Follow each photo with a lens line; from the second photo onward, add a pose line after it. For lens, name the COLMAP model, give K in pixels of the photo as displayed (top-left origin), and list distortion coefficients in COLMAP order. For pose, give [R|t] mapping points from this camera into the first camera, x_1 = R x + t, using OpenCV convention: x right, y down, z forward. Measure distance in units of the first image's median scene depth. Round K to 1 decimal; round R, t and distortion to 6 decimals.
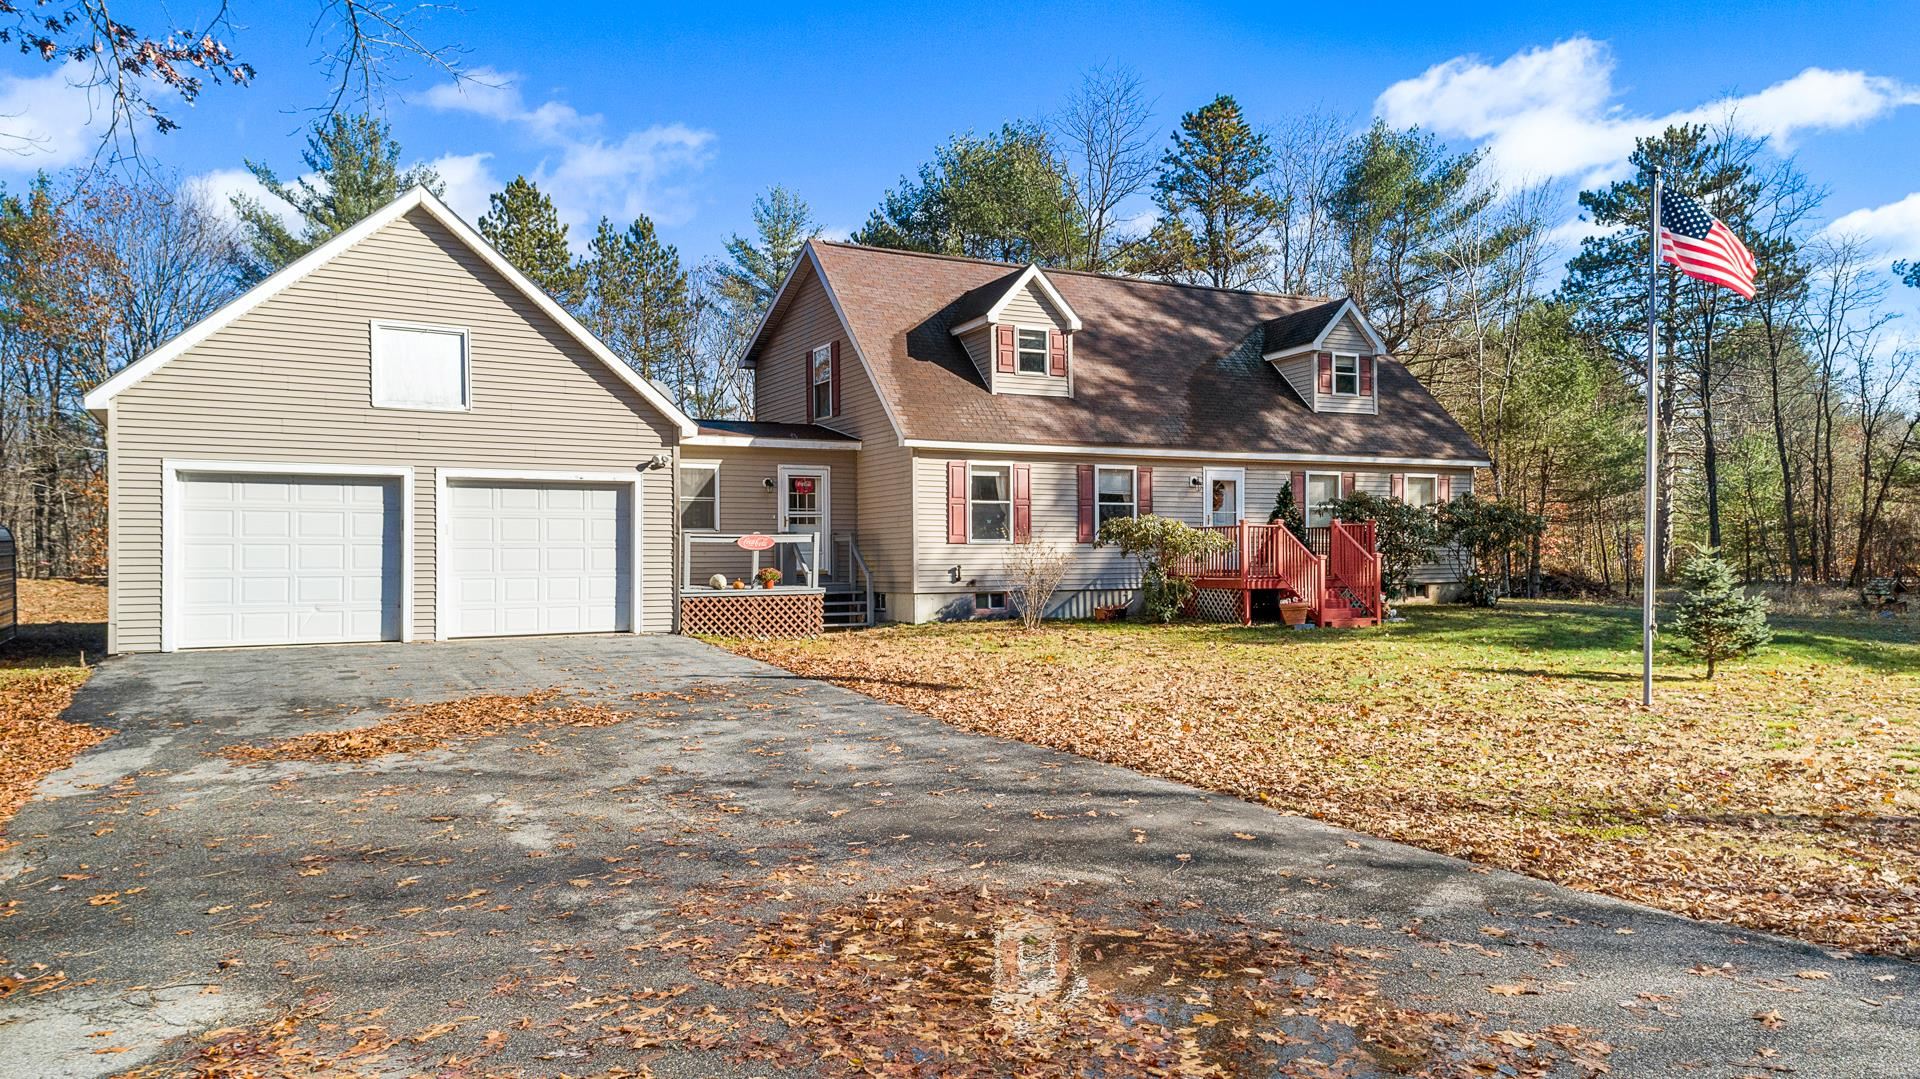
lens RADIAL K [[1231.8, 0, 961.6], [0, 1231.8, 591.7], [0, 0, 1]] dist [0.094253, -0.000477]
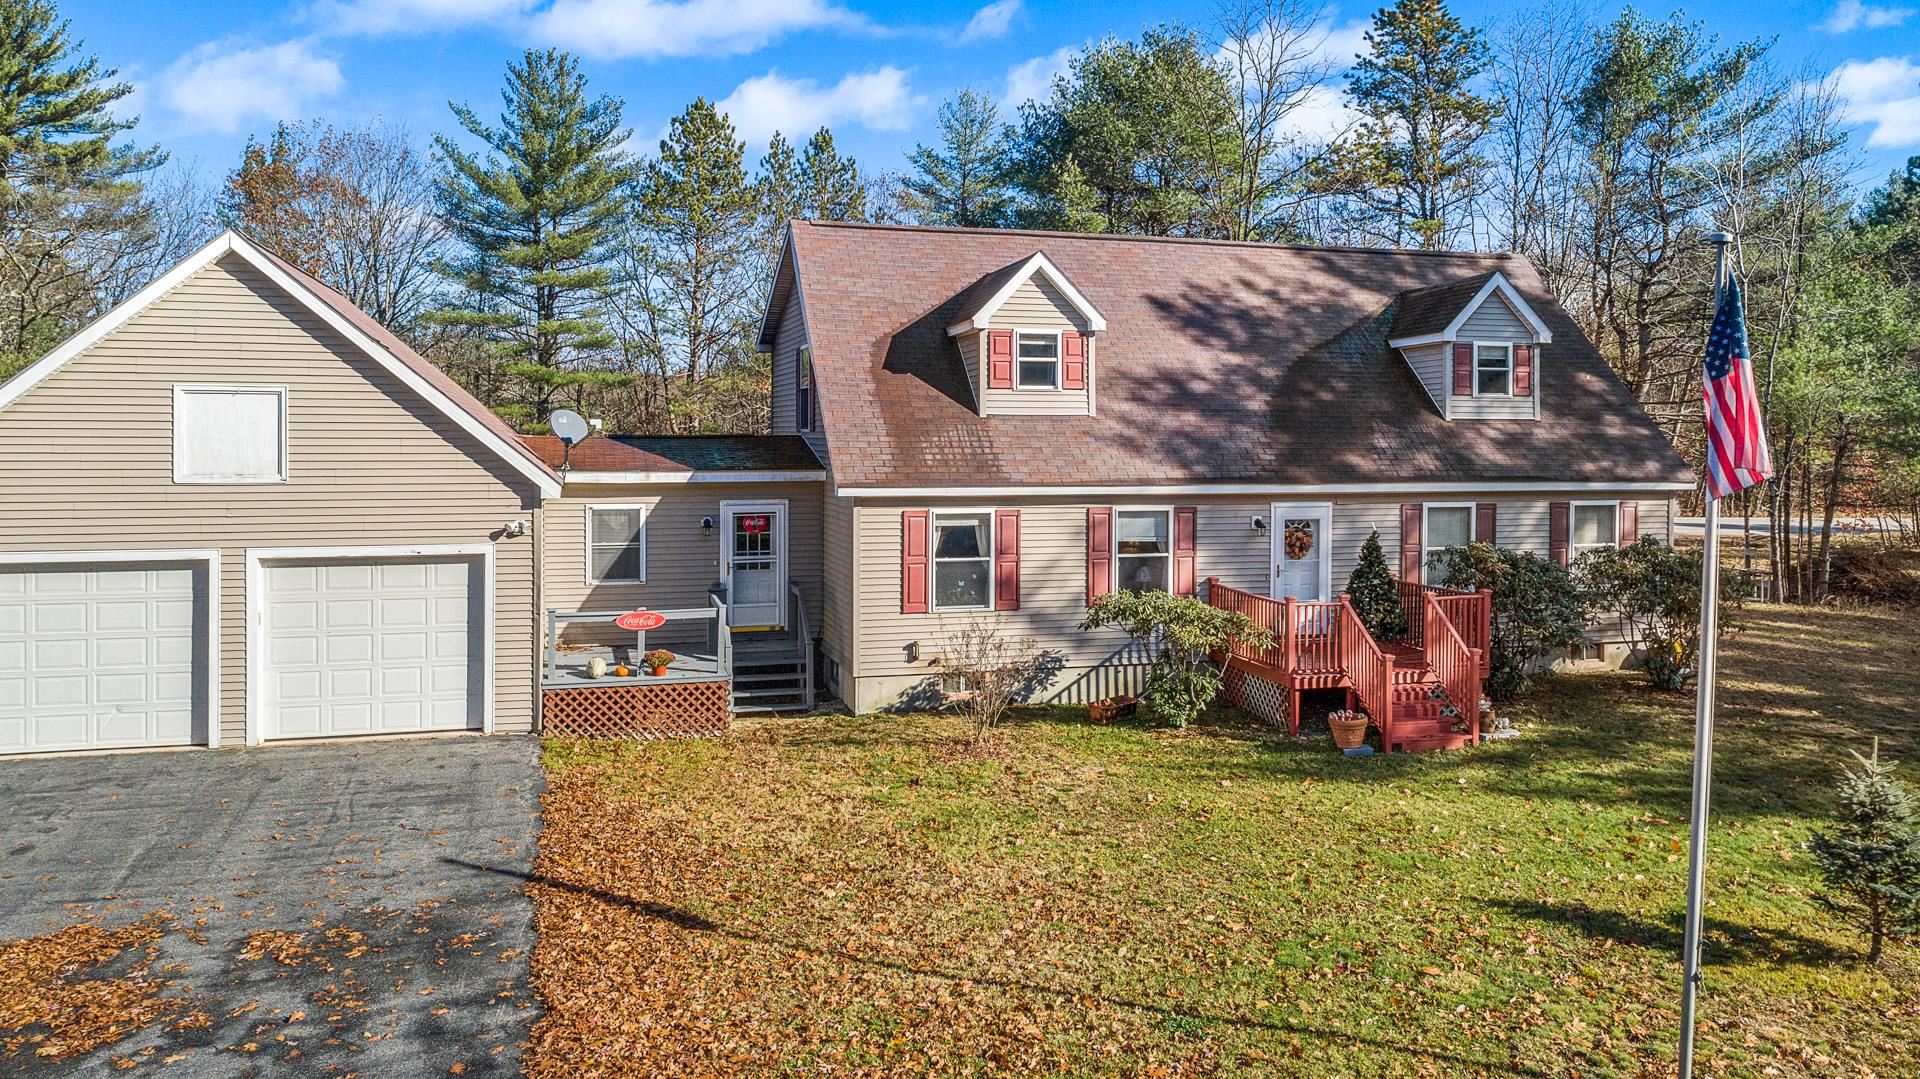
lens RADIAL K [[1282.6, 0, 958.5], [0, 1282.6, 488.7], [0, 0, 1]] dist [-0.025589, 0.000863]
pose [[0.974729, 0.026239, -0.221843, 0.193741], [-0.023023, 0.999589, 0.017067, -0.126740], [0.222200, -0.011528, 0.974933, 0.192031]]
